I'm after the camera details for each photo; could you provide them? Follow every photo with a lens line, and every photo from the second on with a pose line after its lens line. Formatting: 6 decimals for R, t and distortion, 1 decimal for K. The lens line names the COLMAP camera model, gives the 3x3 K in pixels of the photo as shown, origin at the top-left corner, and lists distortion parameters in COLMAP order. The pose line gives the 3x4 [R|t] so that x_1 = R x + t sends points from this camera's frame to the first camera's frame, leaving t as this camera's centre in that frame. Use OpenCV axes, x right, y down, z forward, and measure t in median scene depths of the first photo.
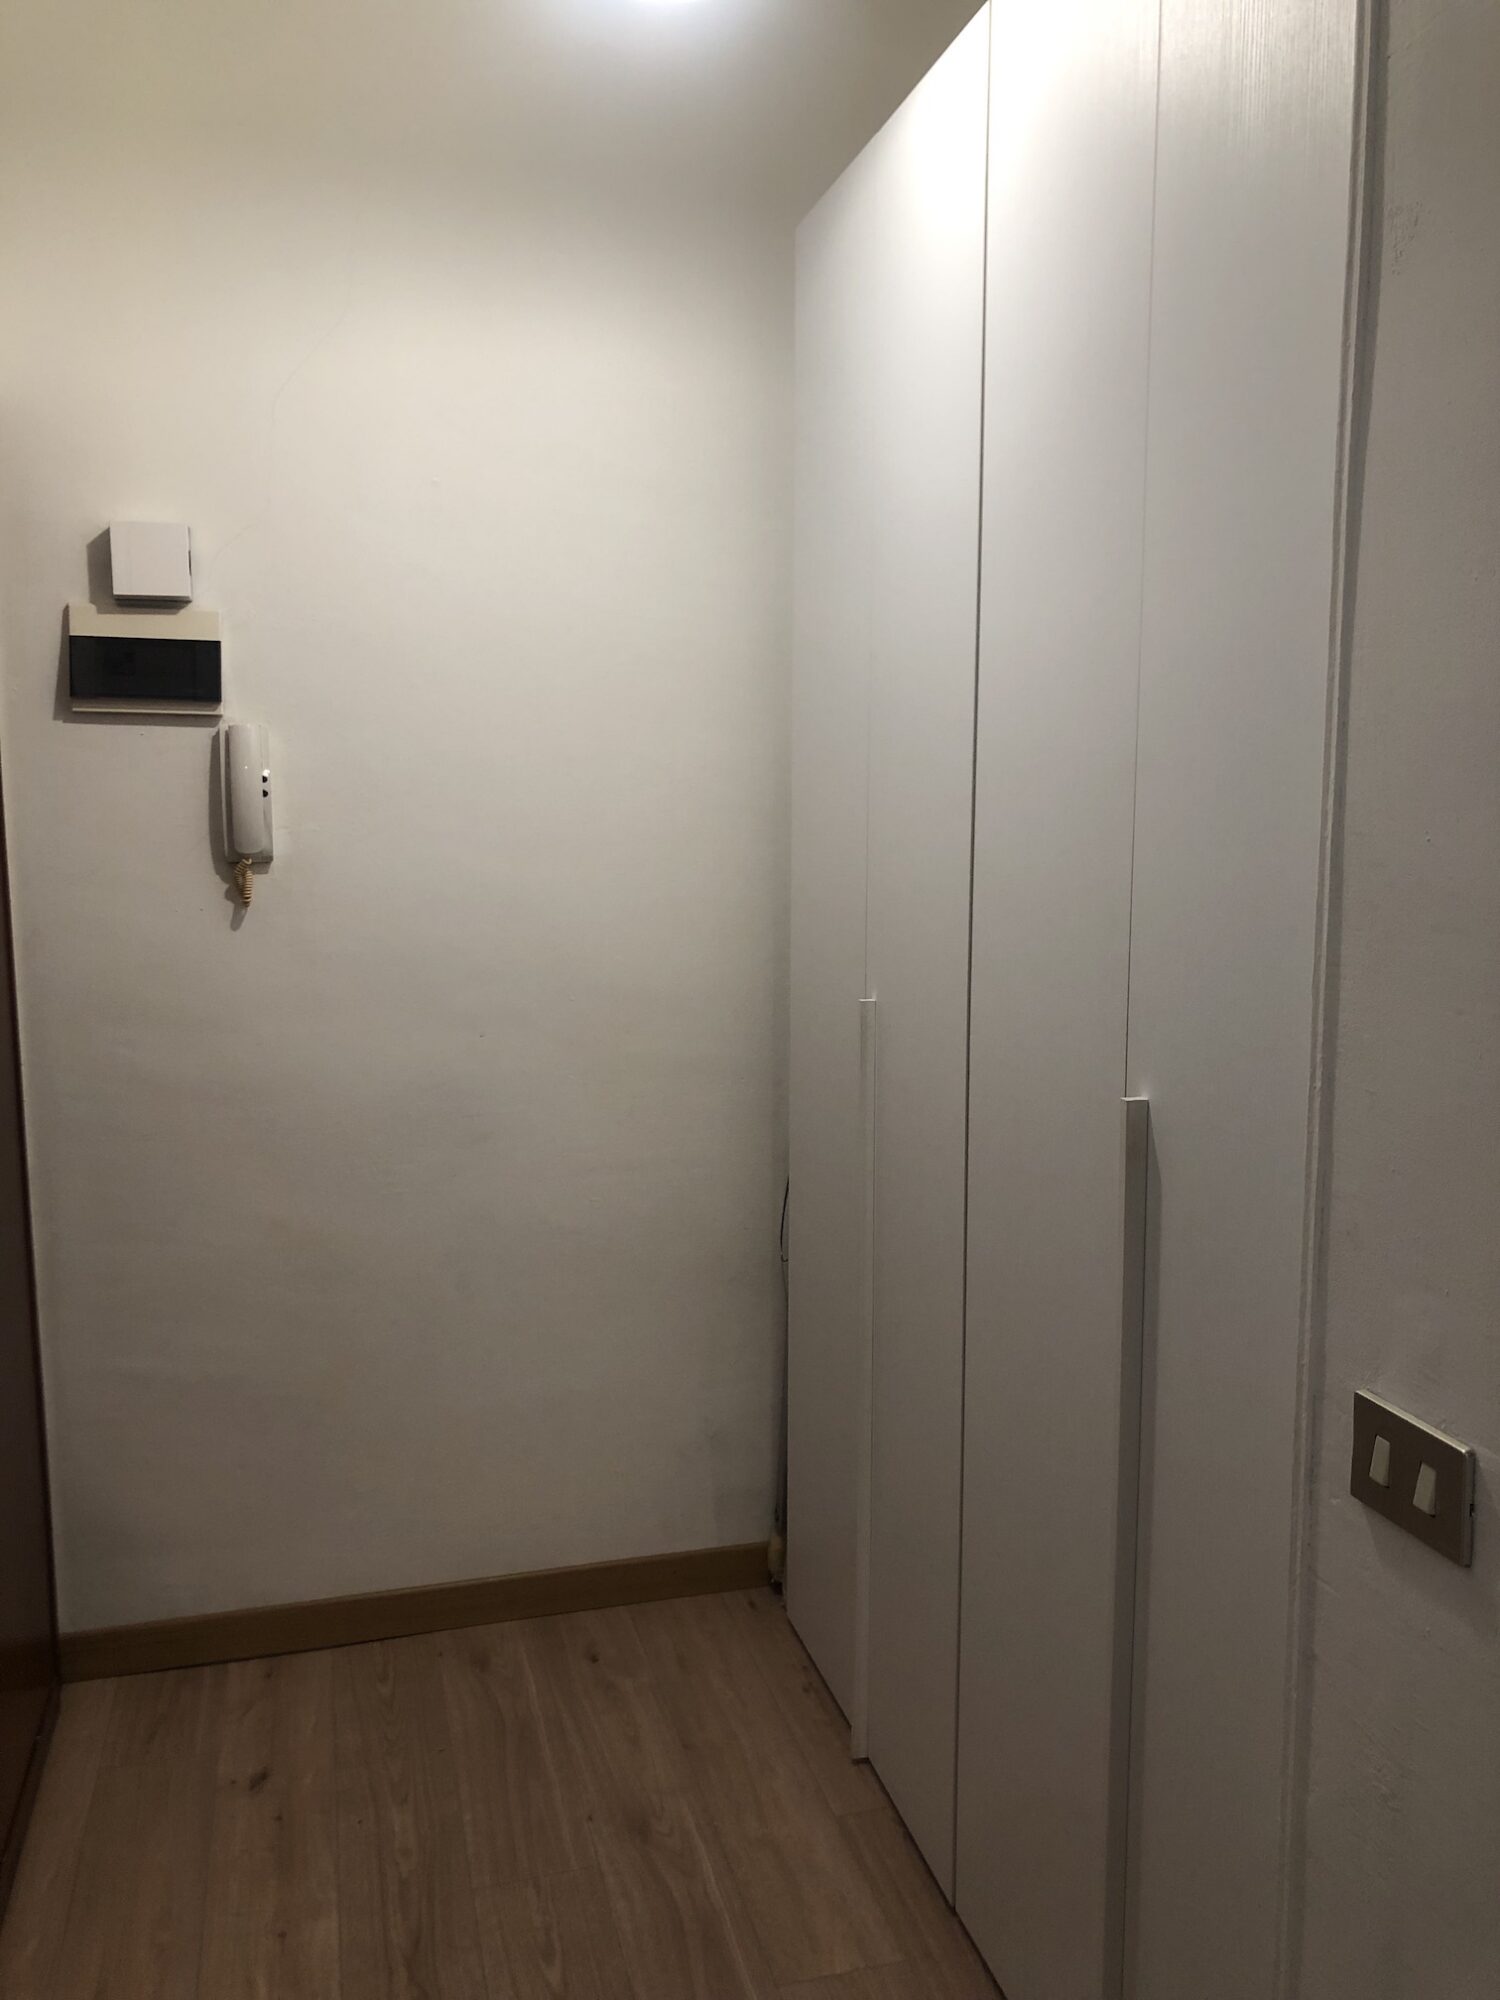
lens RADIAL K [[1606.4, 0, 753.9], [0, 1606.4, 994.3], [0, 0, 1]] dist [-0.016767, 0.007852]
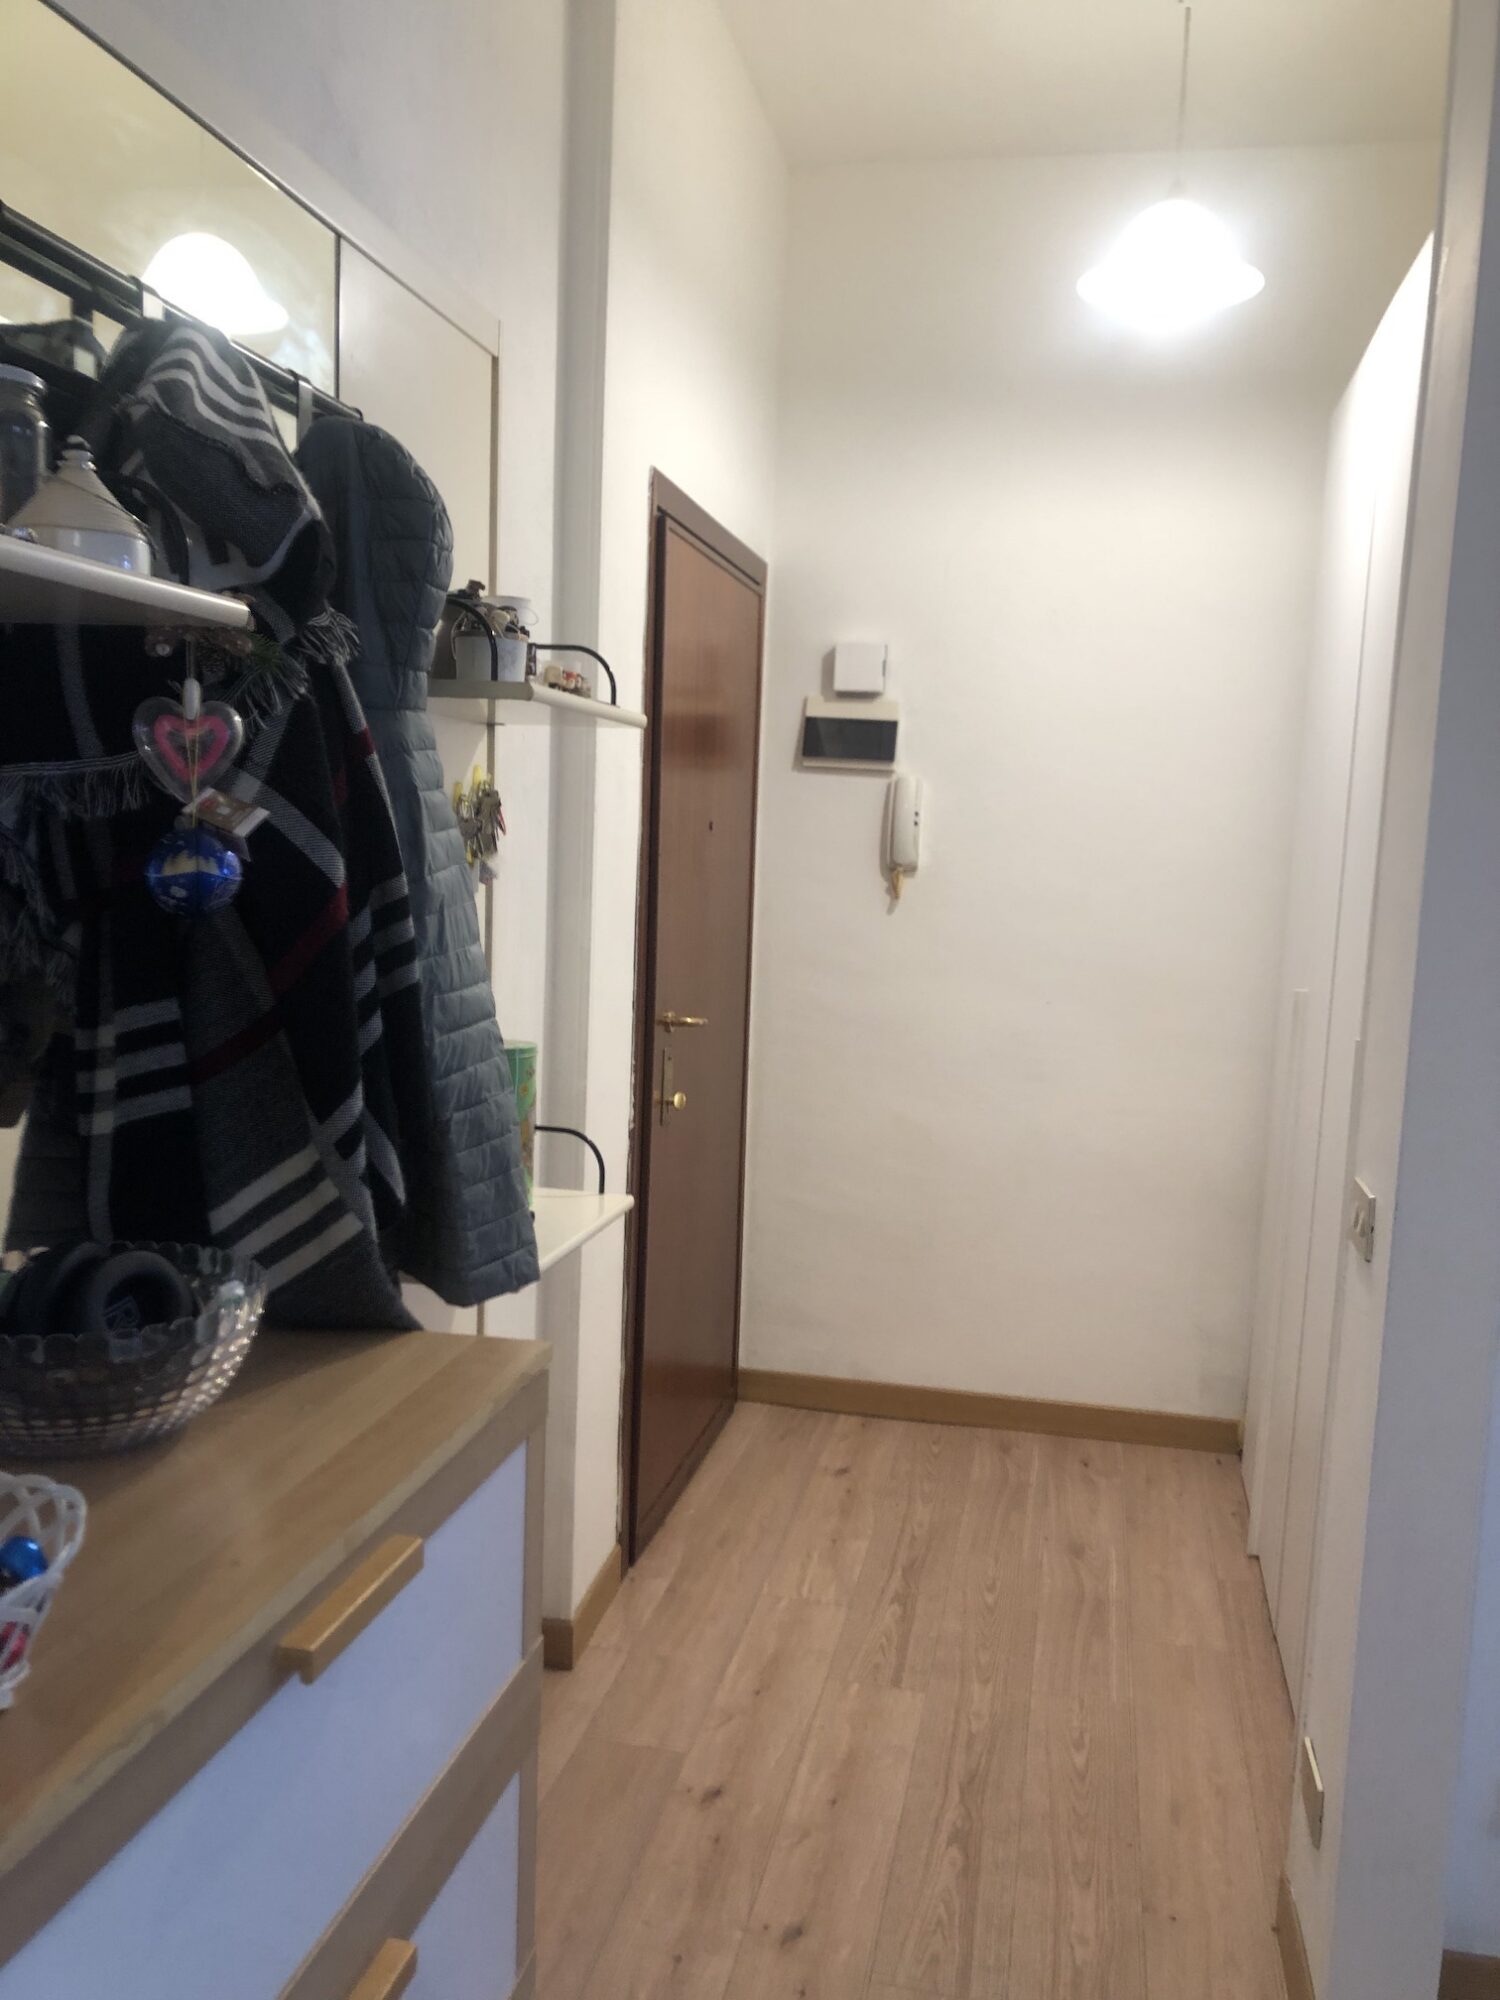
lens RADIAL K [[1606.4, 0, 750.7], [0, 1606.4, 1003.3], [0, 0, 1]] dist [-0.016767, 0.007852]
pose [[0.888569, 0.089504, -0.449927, 0.241580], [-0.097058, 0.995259, 0.006305, 0.045482], [0.448358, 0.038067, 0.893043, -0.387116]]
